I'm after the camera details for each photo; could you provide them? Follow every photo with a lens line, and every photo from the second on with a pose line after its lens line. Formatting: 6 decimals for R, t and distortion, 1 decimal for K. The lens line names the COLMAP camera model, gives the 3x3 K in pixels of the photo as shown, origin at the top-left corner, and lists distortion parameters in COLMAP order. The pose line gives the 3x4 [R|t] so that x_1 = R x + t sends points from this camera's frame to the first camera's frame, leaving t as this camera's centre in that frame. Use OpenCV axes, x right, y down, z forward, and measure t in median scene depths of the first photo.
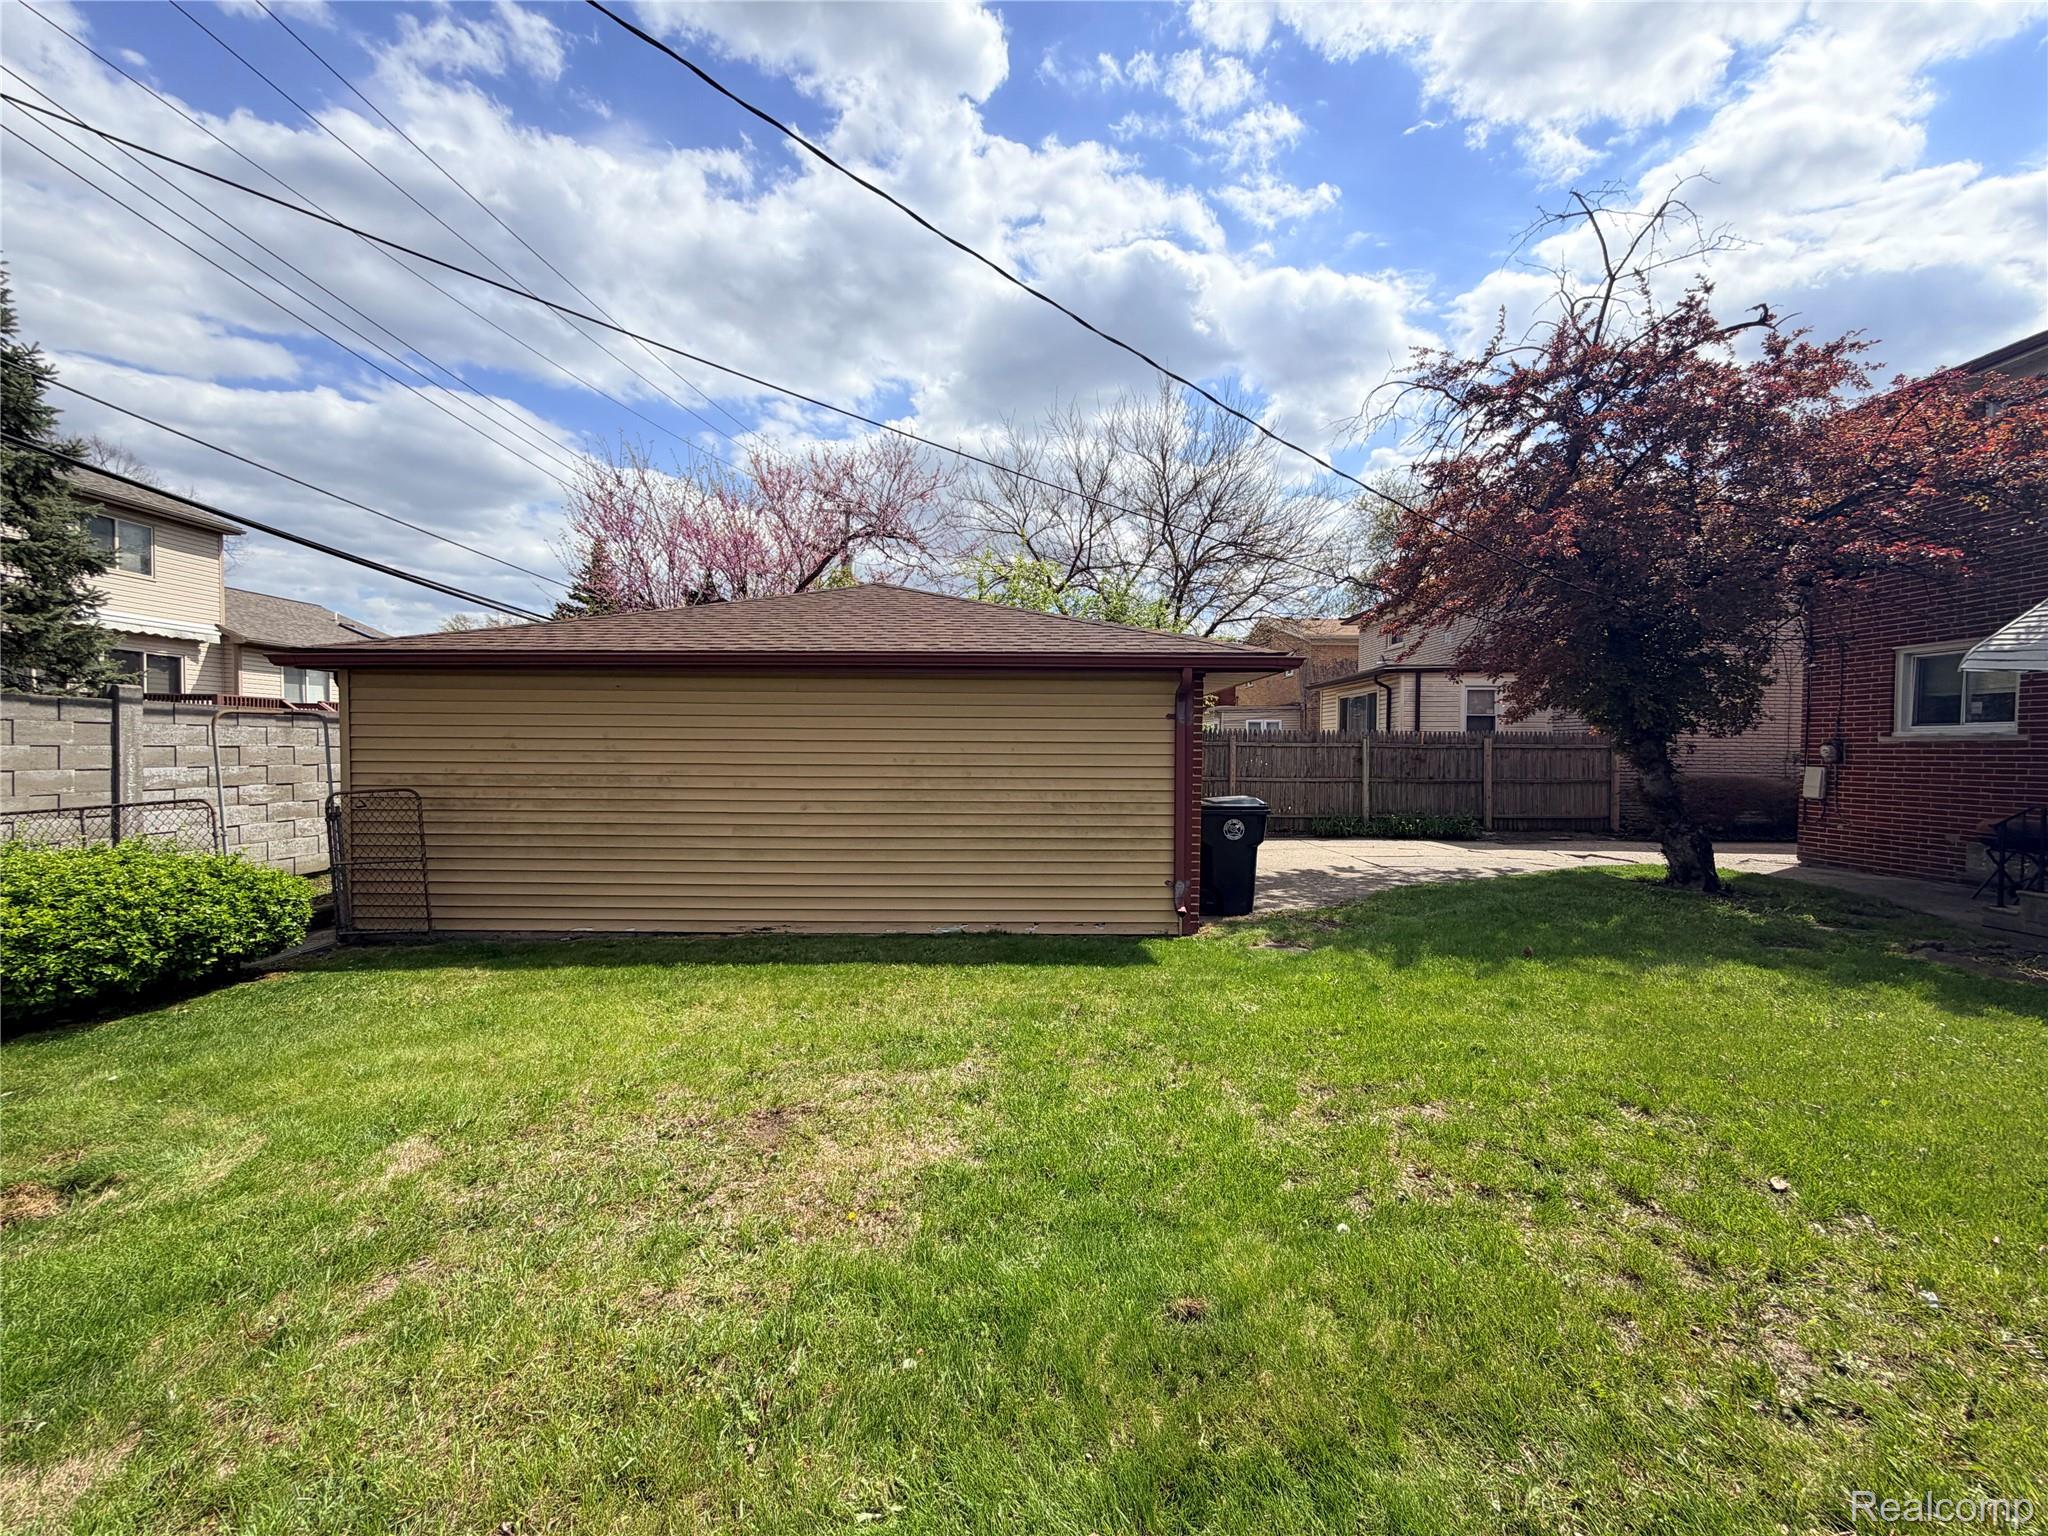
lens RADIAL K [[816.8, 0, 1024.0], [0, 816.8, 768.0], [0, 0, 1]] dist [0.000696, -0.000060]
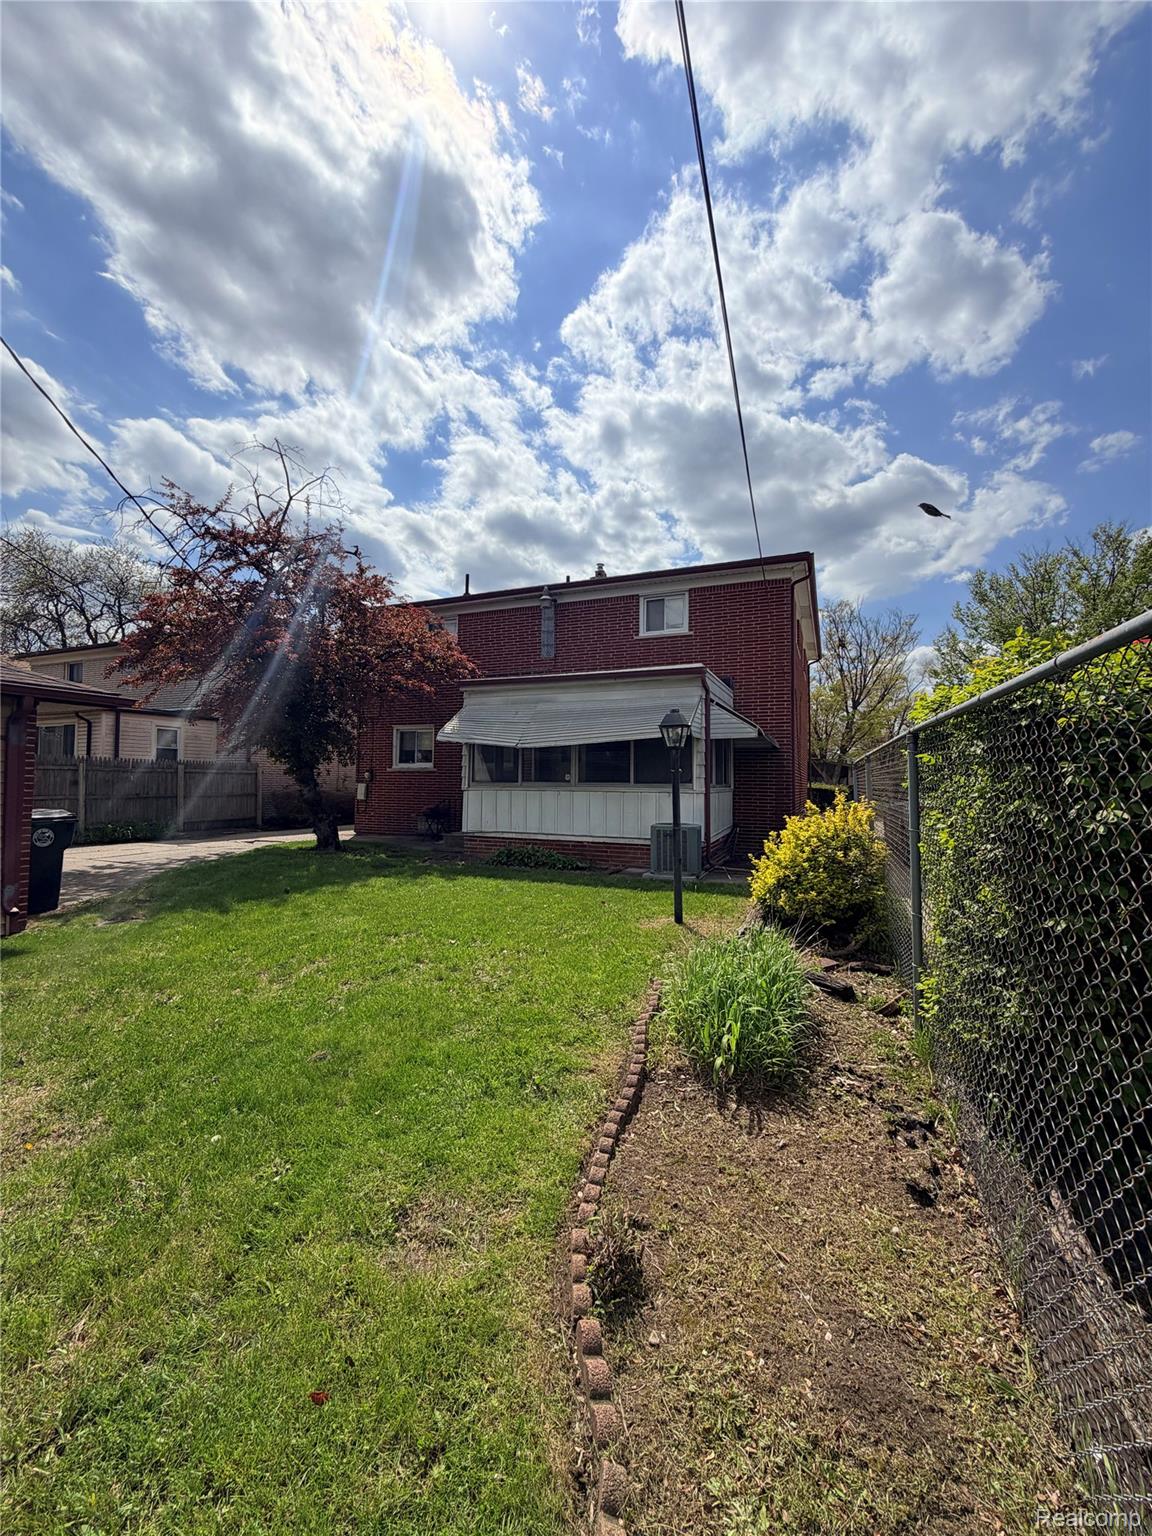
lens RADIAL K [[612.6, 0, 576.0], [0, 612.6, 768.0], [0, 0, 1]] dist [0.000696, -0.000060]
pose [[0.383291, 0.018066, 0.923451, -0.211576], [0.014831, 0.999559, -0.025711, 0.008301], [-0.923509, 0.023551, 0.382854, -0.028222]]
